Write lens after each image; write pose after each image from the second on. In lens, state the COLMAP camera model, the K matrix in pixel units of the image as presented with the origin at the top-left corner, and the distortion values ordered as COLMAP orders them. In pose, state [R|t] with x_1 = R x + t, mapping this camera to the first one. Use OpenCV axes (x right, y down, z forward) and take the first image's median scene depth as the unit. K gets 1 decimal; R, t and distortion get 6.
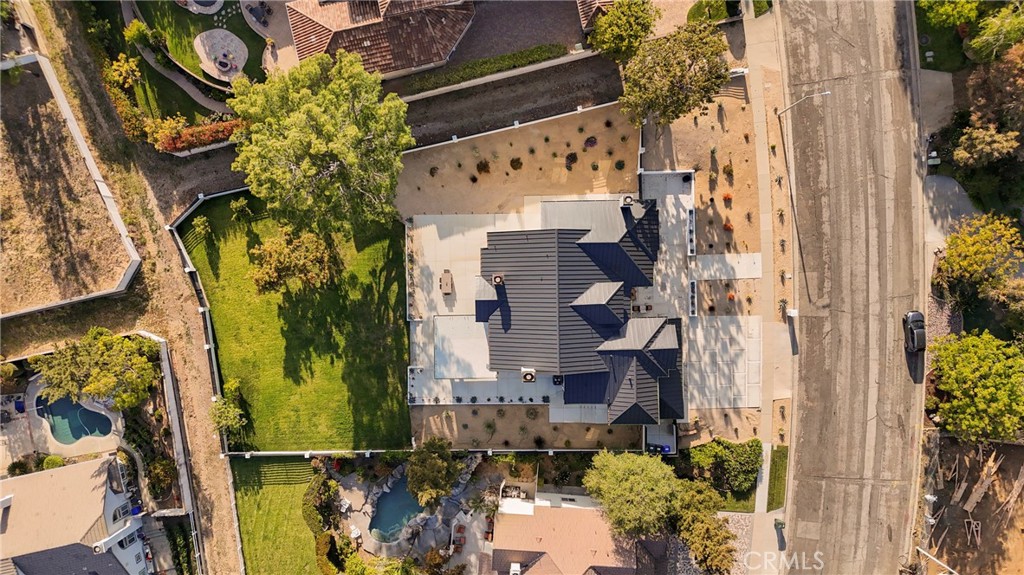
lens RADIAL K [[750.5, 0, 514.1], [0, 750.5, 286.9], [0, 0, 1]] dist [0.072957, -0.074193]
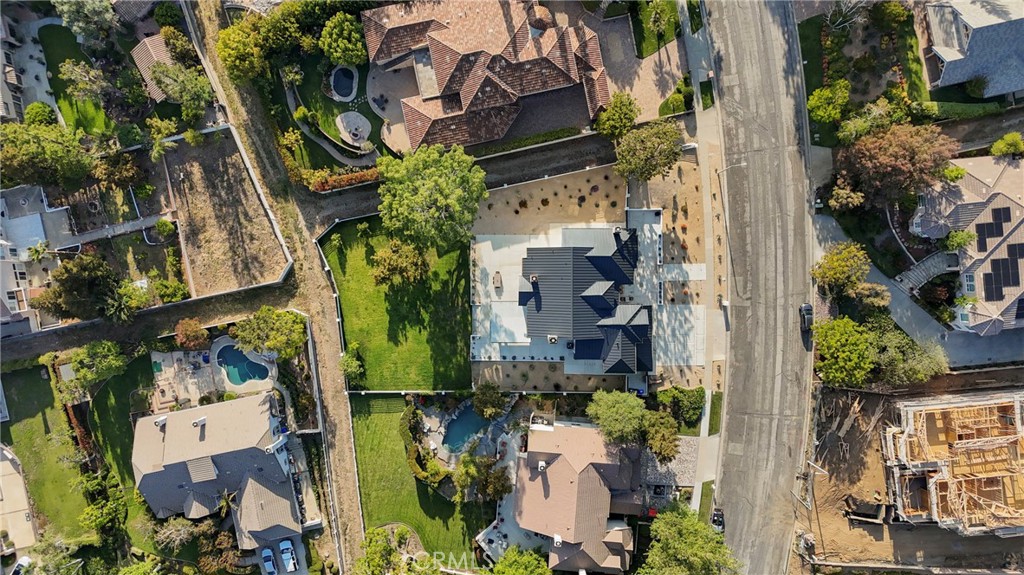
lens RADIAL K [[750.5, 0, 509.7], [0, 750.5, 284.9], [0, 0, 1]] dist [0.072957, -0.074193]
pose [[0.999875, 0.015583, -0.002812, -0.061388], [-0.015581, 0.999878, 0.000932, 0.002724], [0.002826, -0.000888, 0.999996, -0.510529]]
